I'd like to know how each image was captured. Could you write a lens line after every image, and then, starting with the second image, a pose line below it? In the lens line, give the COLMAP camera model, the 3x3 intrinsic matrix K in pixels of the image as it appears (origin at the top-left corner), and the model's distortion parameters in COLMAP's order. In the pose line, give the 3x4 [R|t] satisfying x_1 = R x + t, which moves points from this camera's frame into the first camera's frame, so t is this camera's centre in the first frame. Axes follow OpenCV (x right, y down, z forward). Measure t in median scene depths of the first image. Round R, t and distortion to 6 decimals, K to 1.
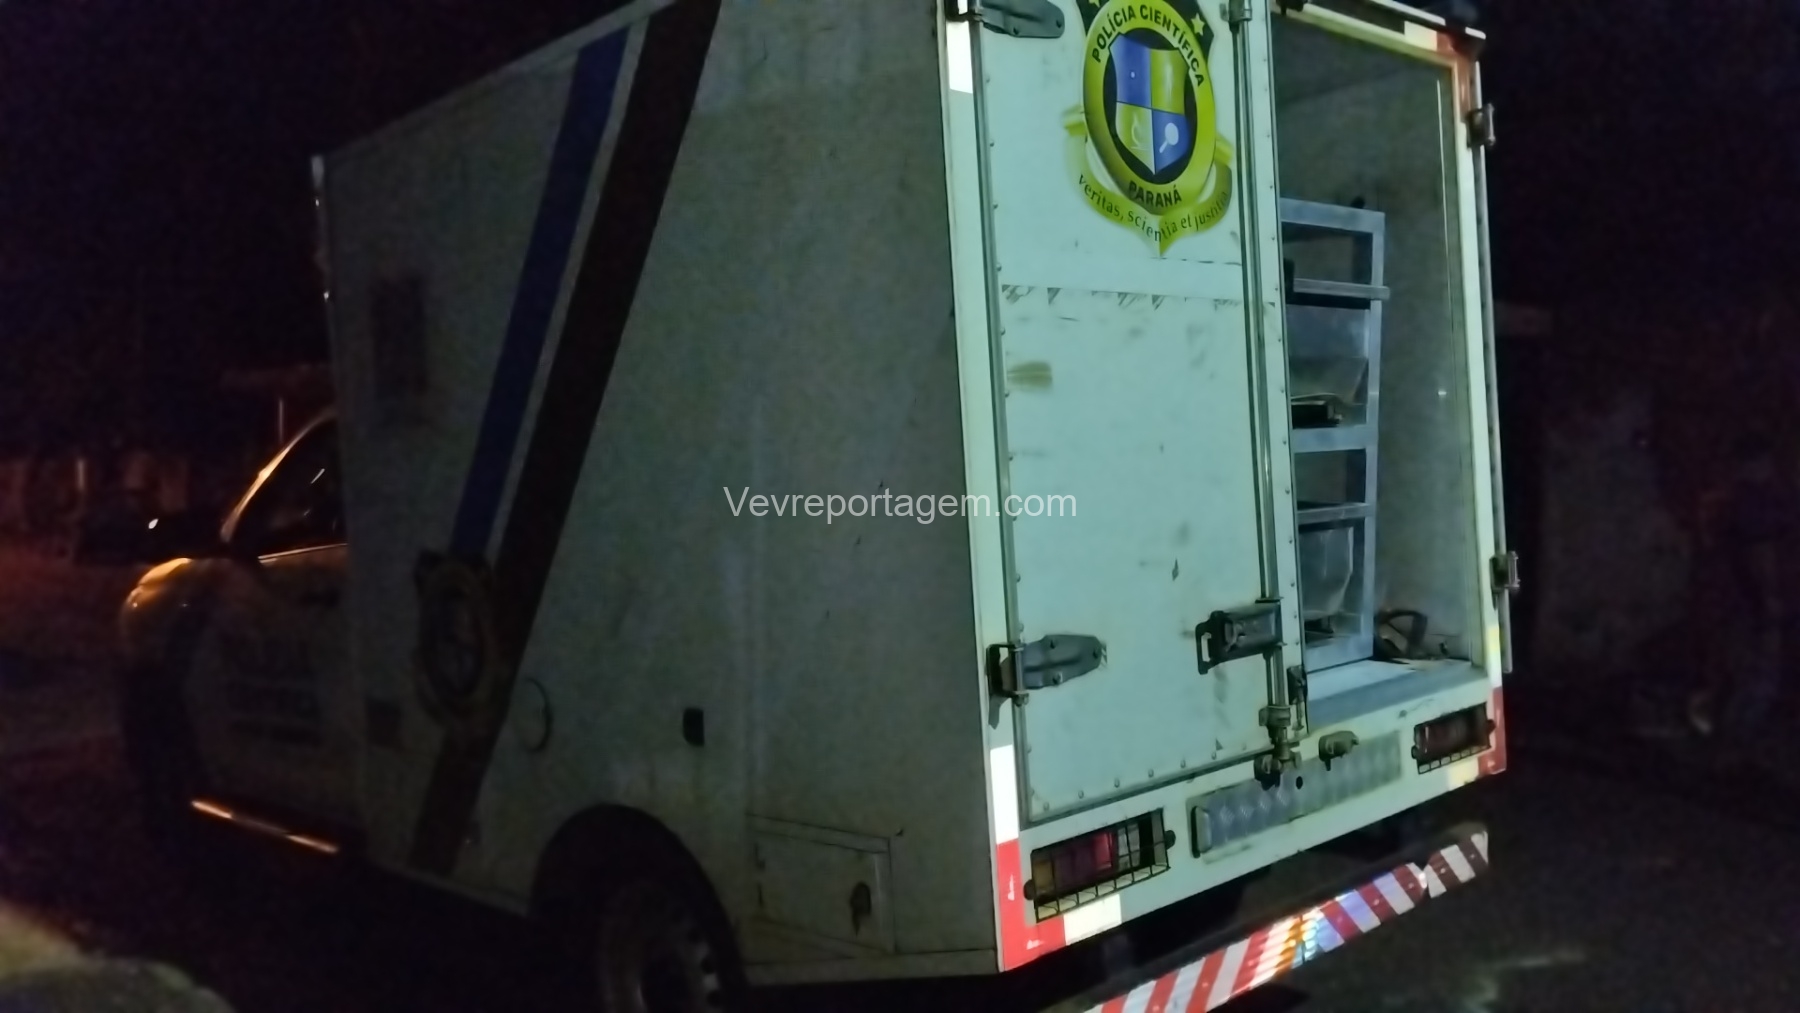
lens RADIAL K [[1478.5, 0, 891.2], [0, 1478.5, 510.5], [0, 0, 1]] dist [0.084511, -0.166294]
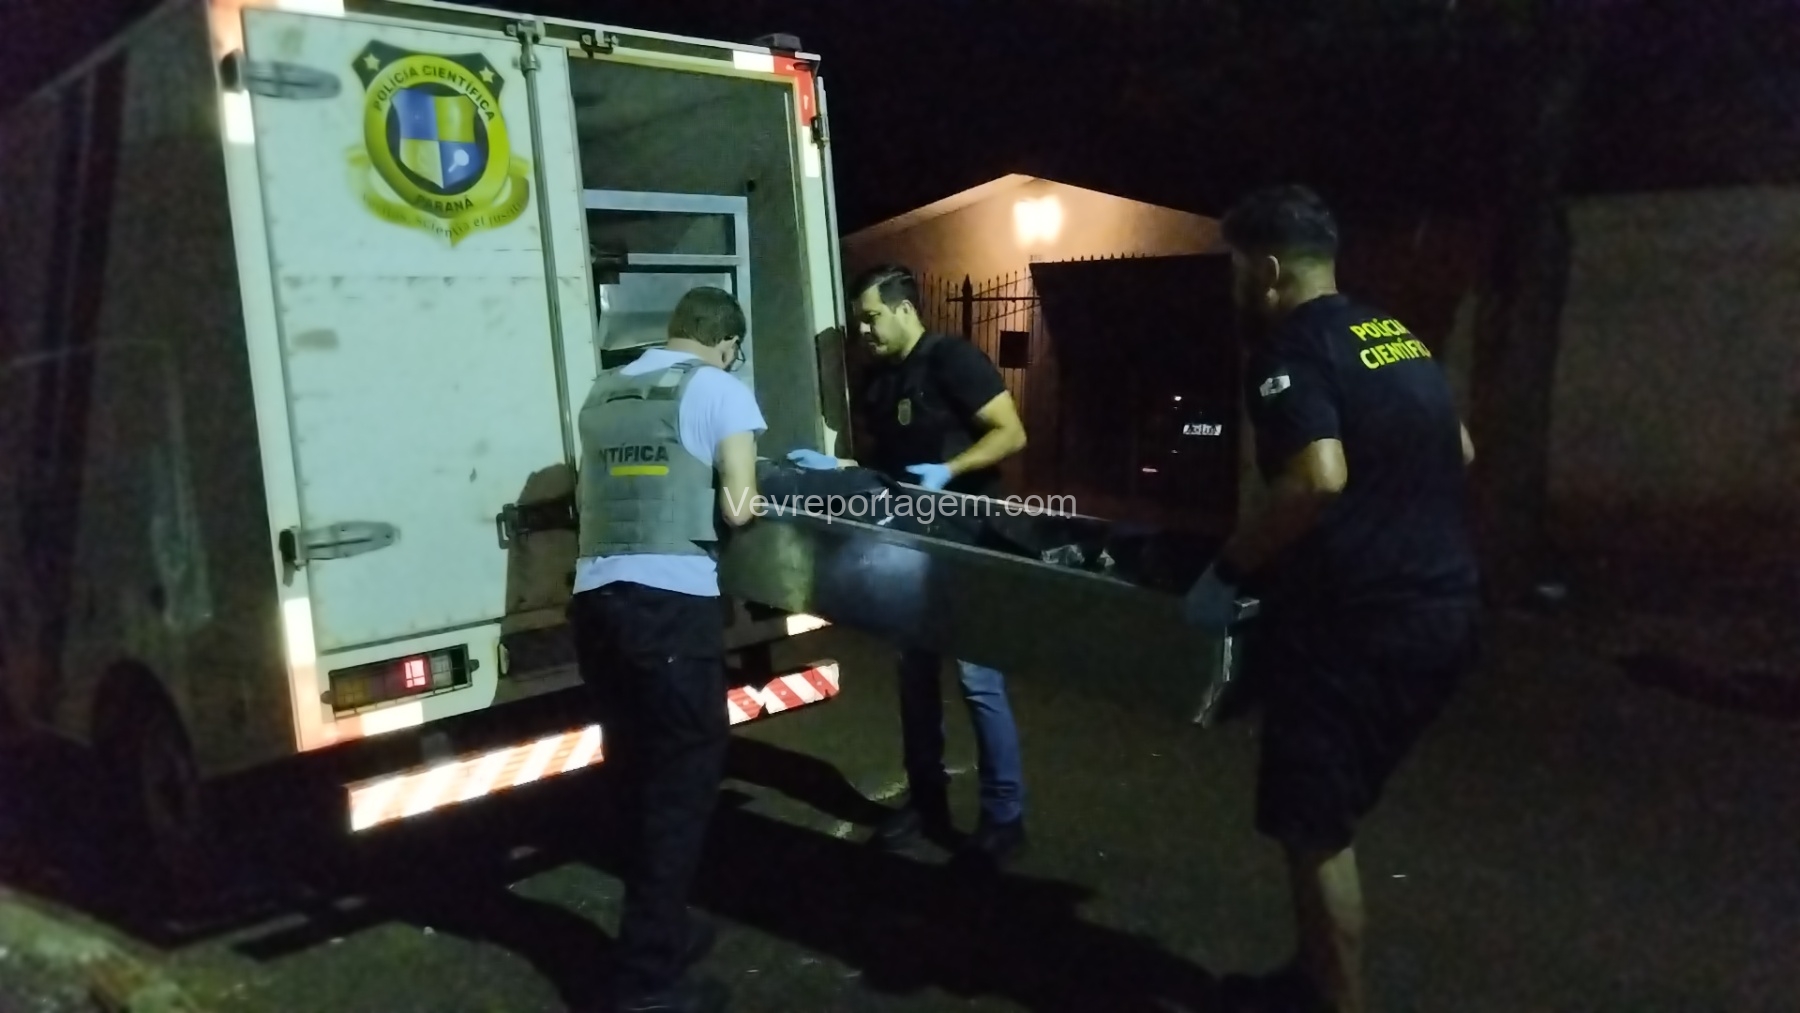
lens RADIAL K [[1478.5, 0, 906.0], [0, 1478.5, 518.1], [0, 0, 1]] dist [0.084511, -0.166294]
pose [[0.999107, -0.021040, 0.036640, 0.548600], [0.018569, 0.997612, 0.066529, -0.005088], [-0.037952, -0.065790, 0.997112, -0.417103]]
